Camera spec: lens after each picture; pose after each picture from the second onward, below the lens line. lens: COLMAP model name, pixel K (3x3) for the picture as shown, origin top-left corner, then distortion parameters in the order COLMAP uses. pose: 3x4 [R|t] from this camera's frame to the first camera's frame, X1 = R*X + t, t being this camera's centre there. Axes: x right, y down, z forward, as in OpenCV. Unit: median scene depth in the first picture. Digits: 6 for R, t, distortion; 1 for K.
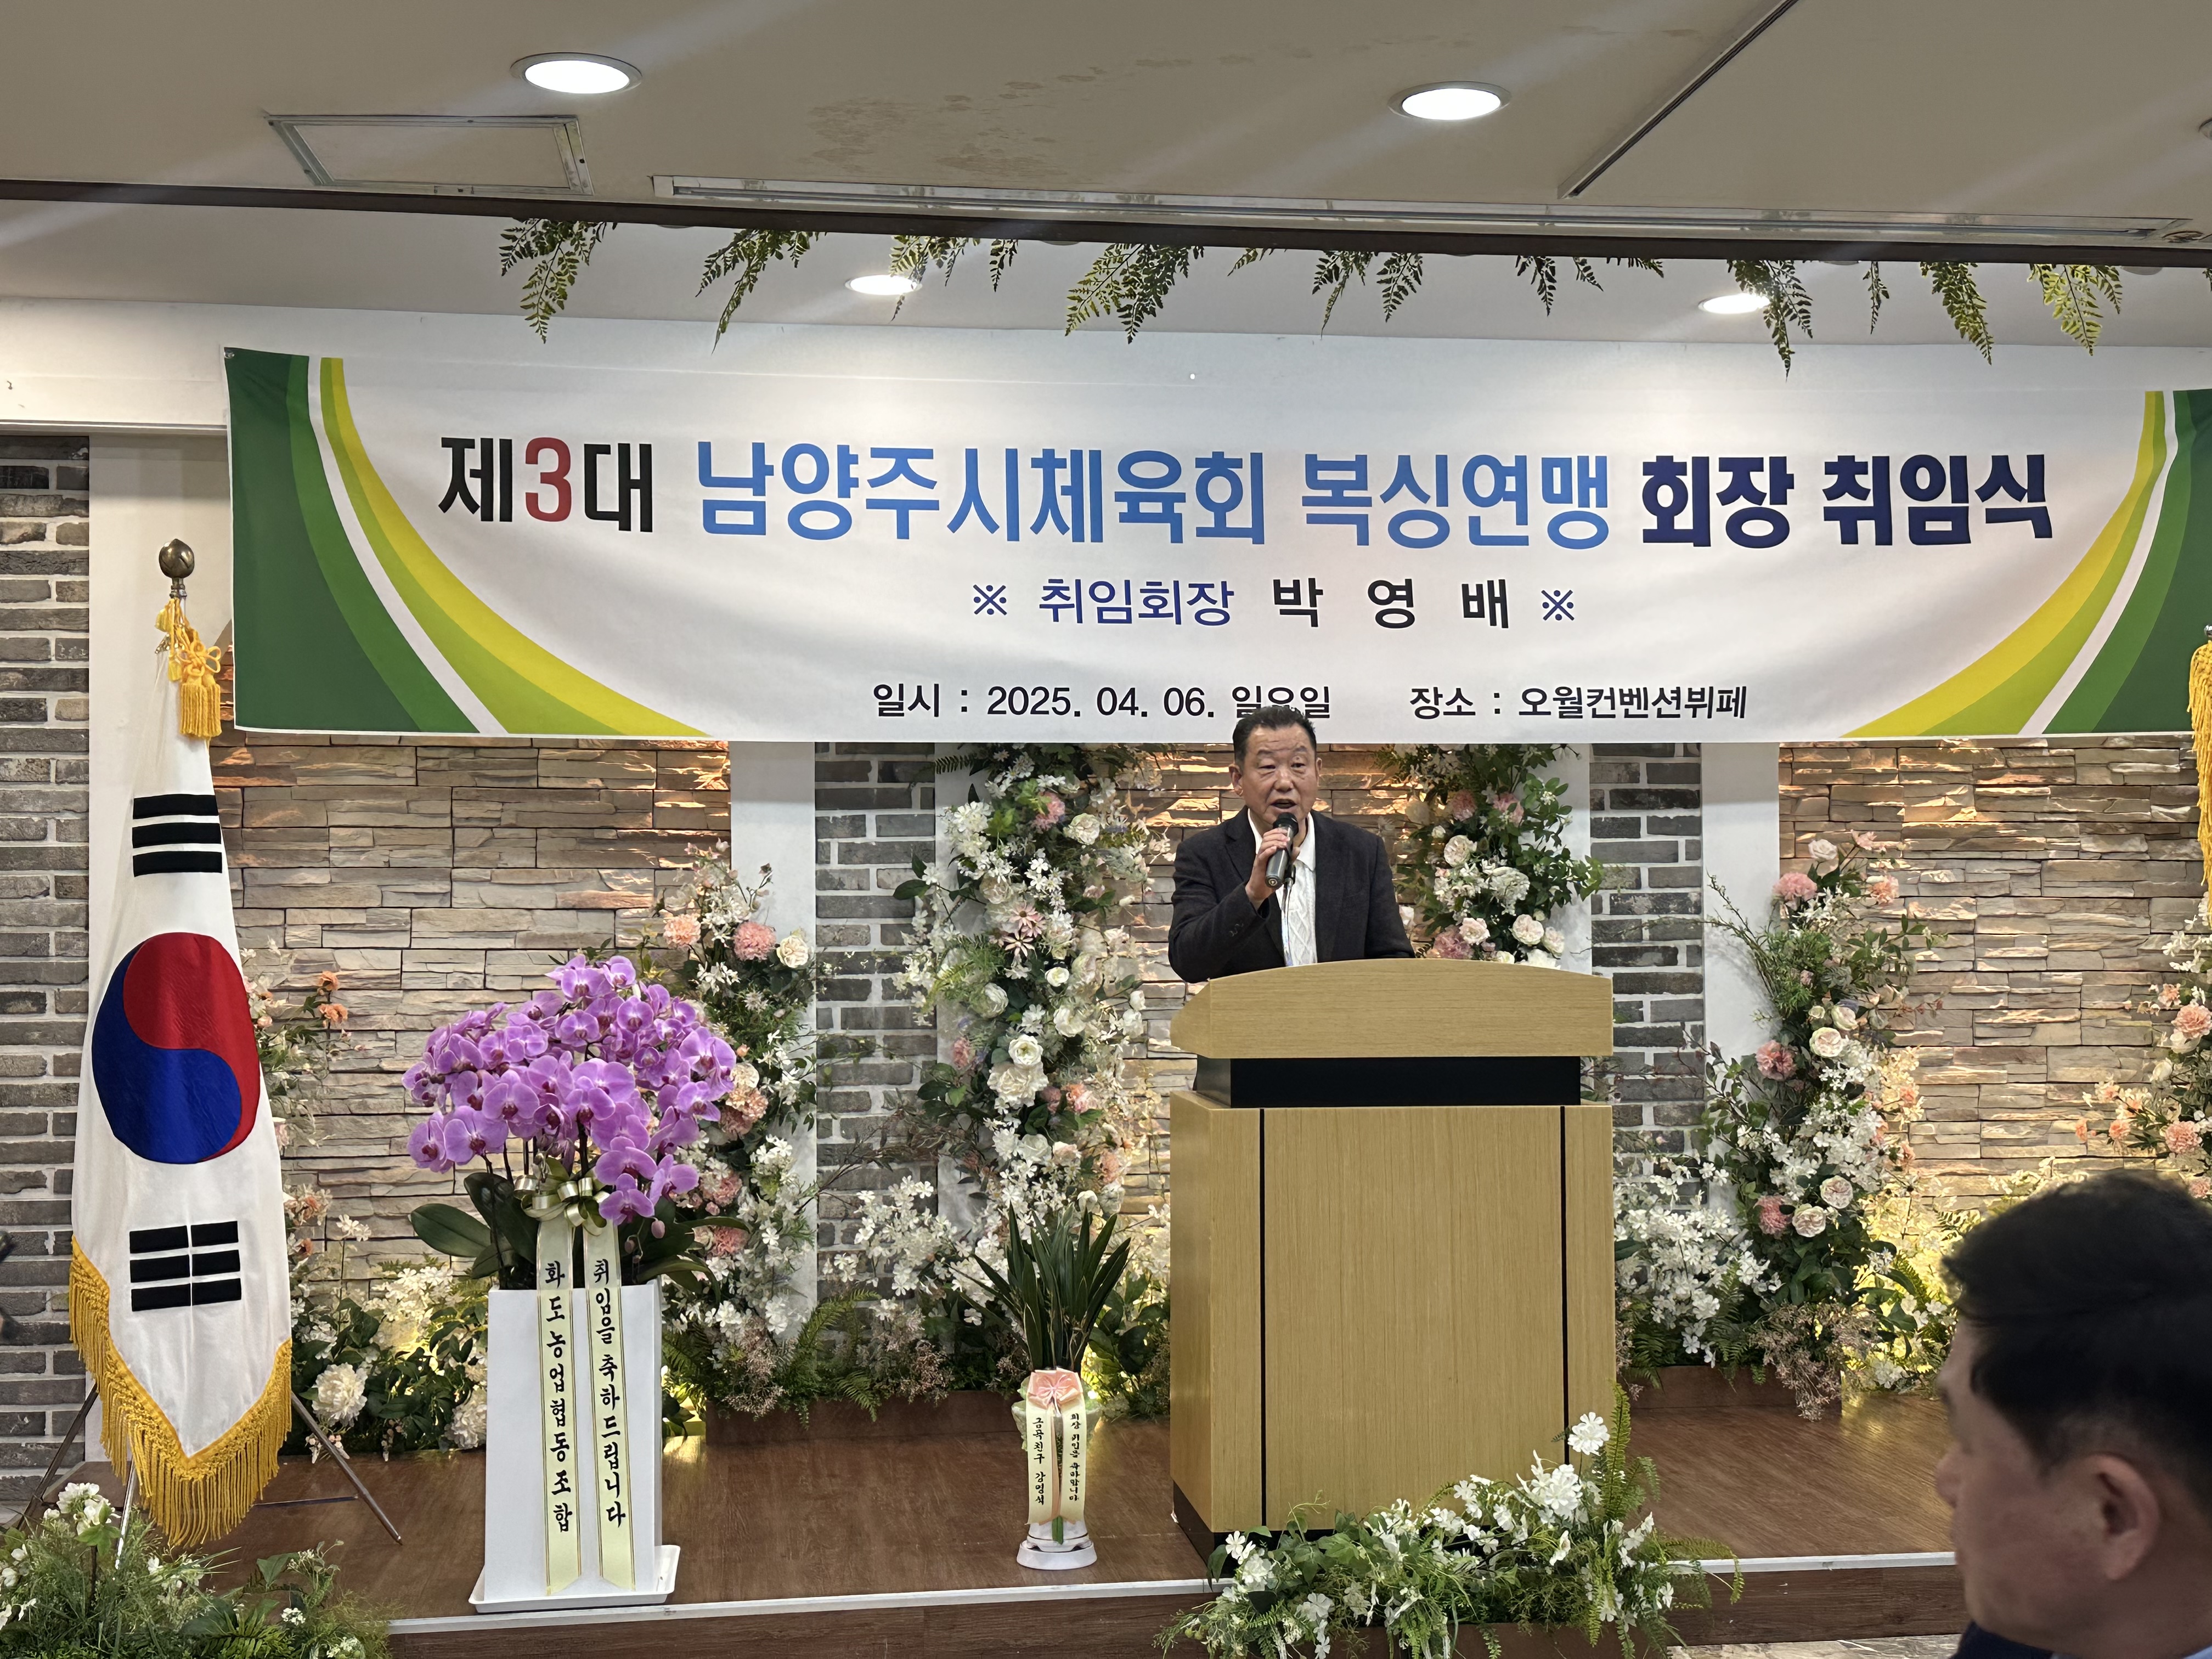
lens RADIAL K [[2713.7, 0, 1095.3], [0, 2713.7, 875.3], [0, 0, 1]] dist [0.120027, 0.000000]
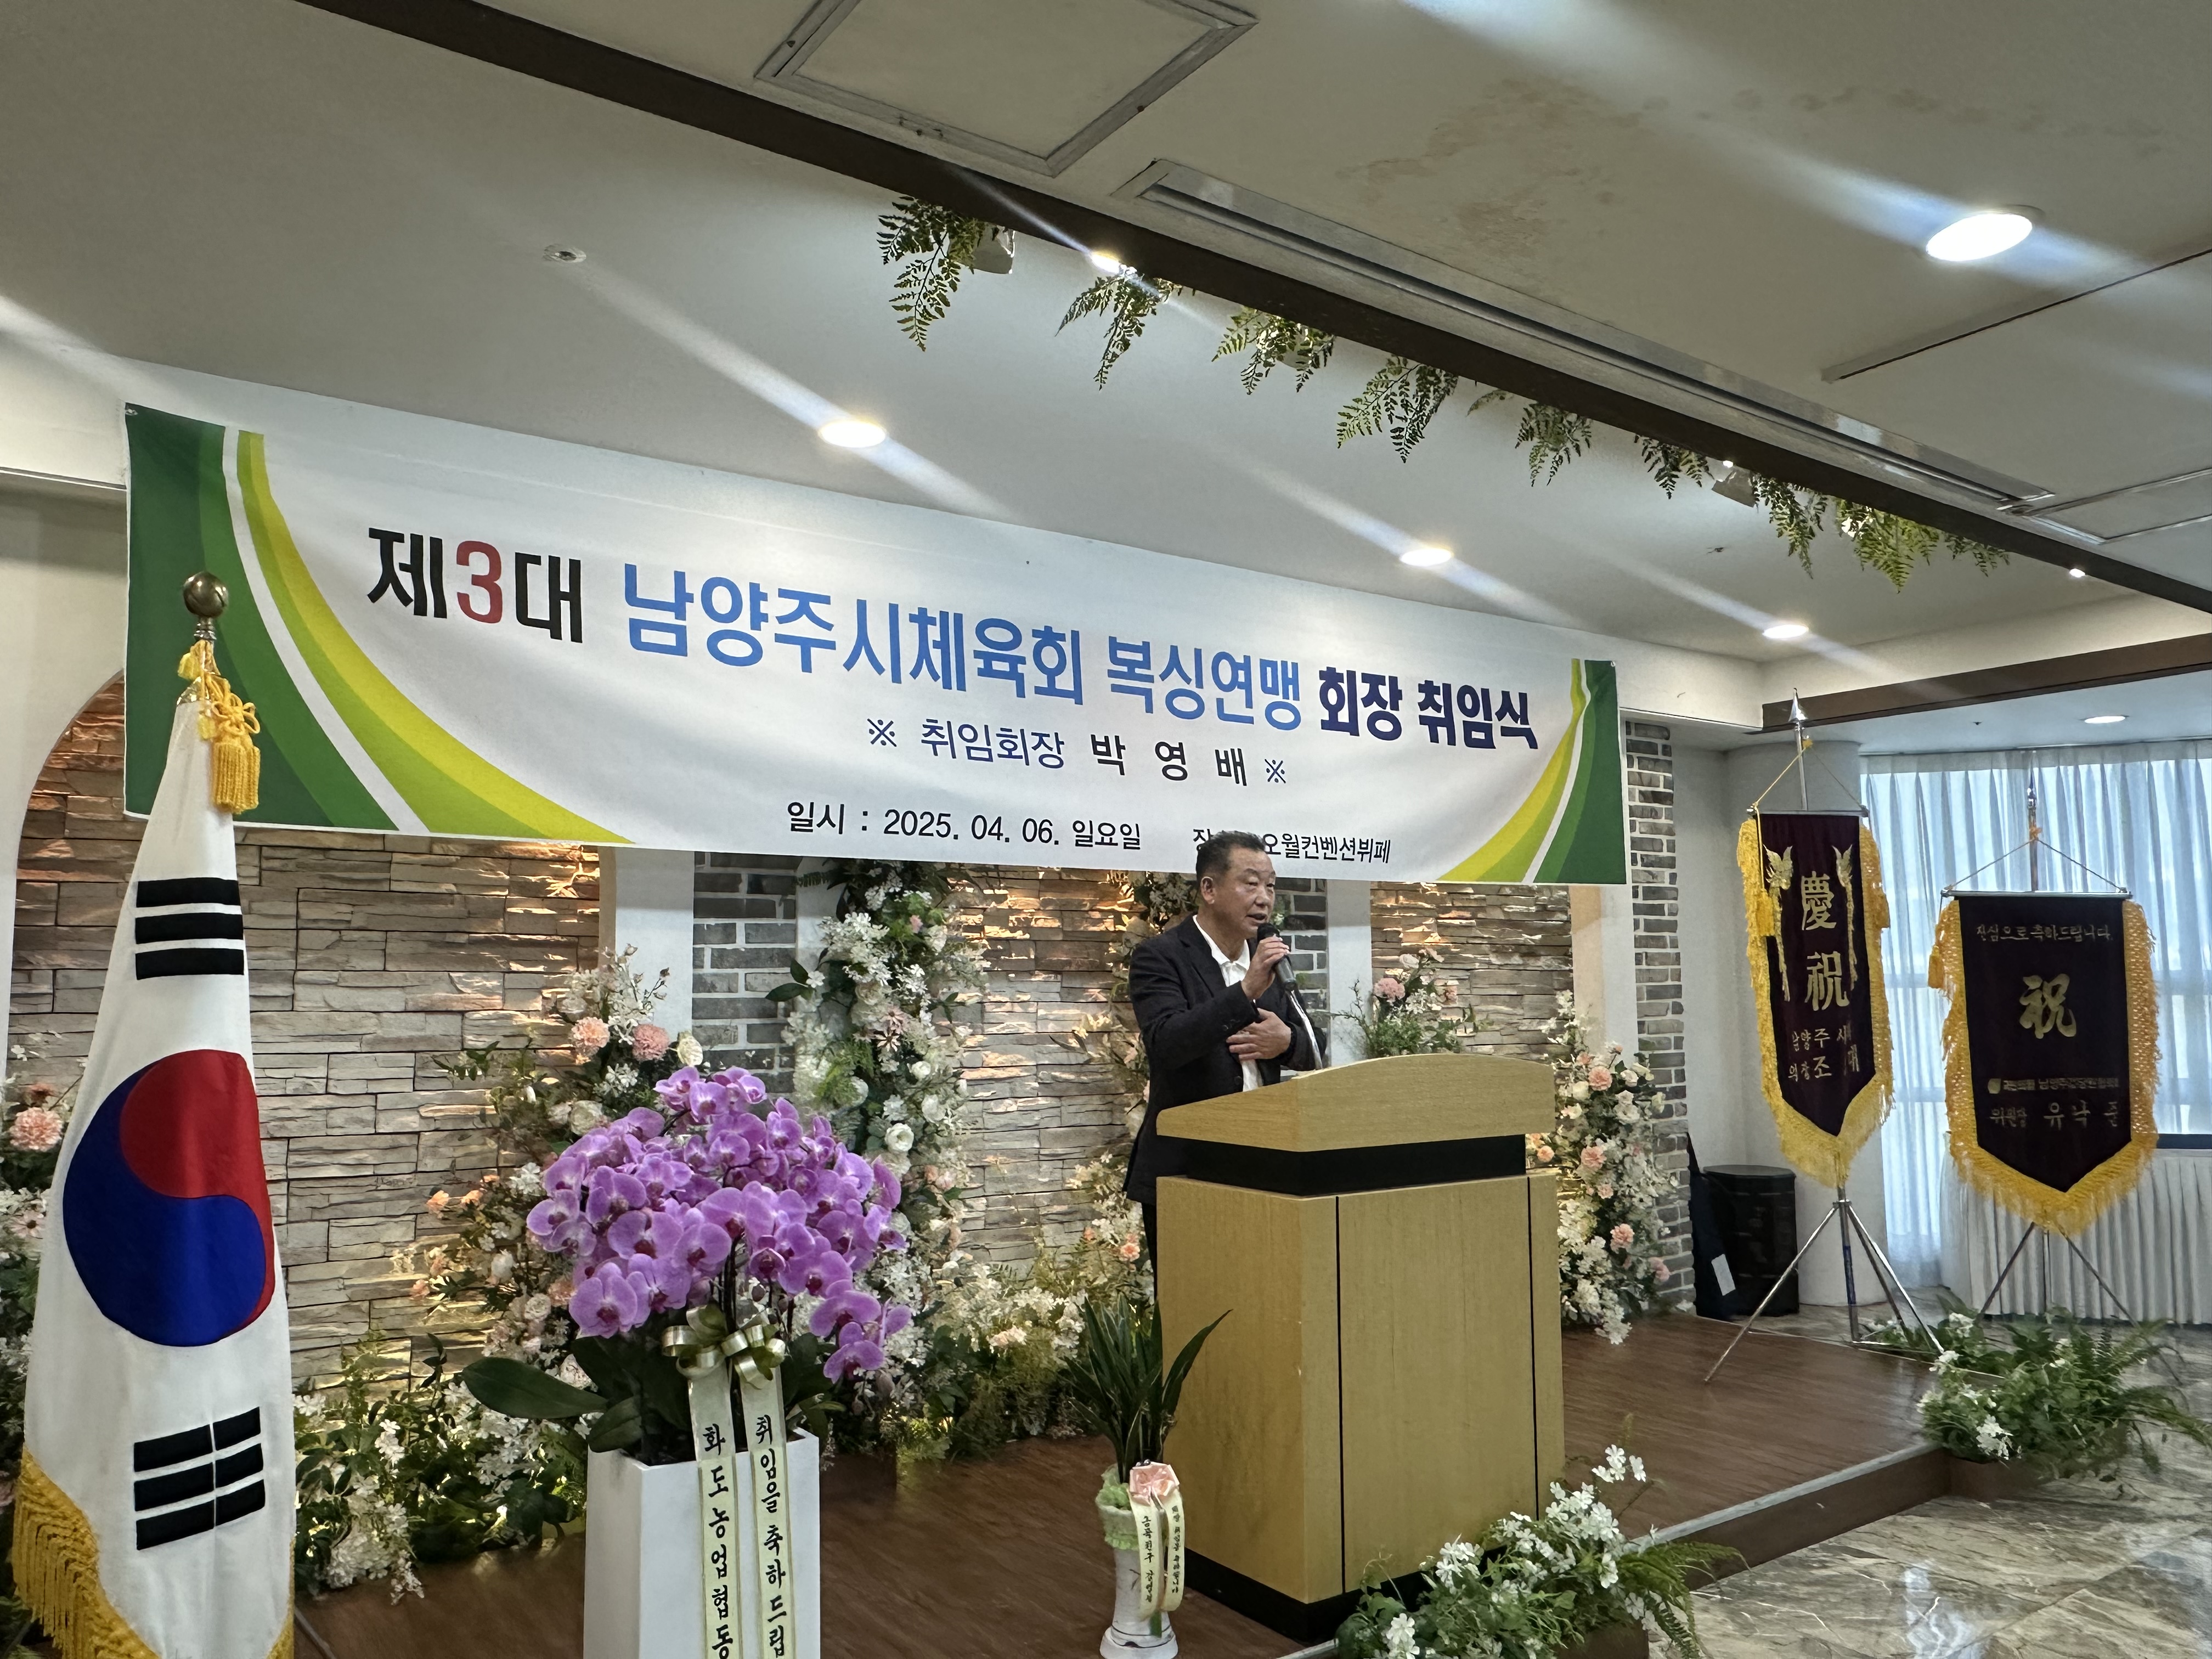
lens RADIAL K [[1613.8, 0, 1140.3], [0, 1613.8, 851.5], [0, 0, 1]] dist [-0.012121, 0.015592]
pose [[0.887032, 0.038023, 0.460140, -0.248296], [-0.001970, 0.996906, -0.078579, -0.000399], [-0.461704, 0.068796, 0.884362, 0.365590]]
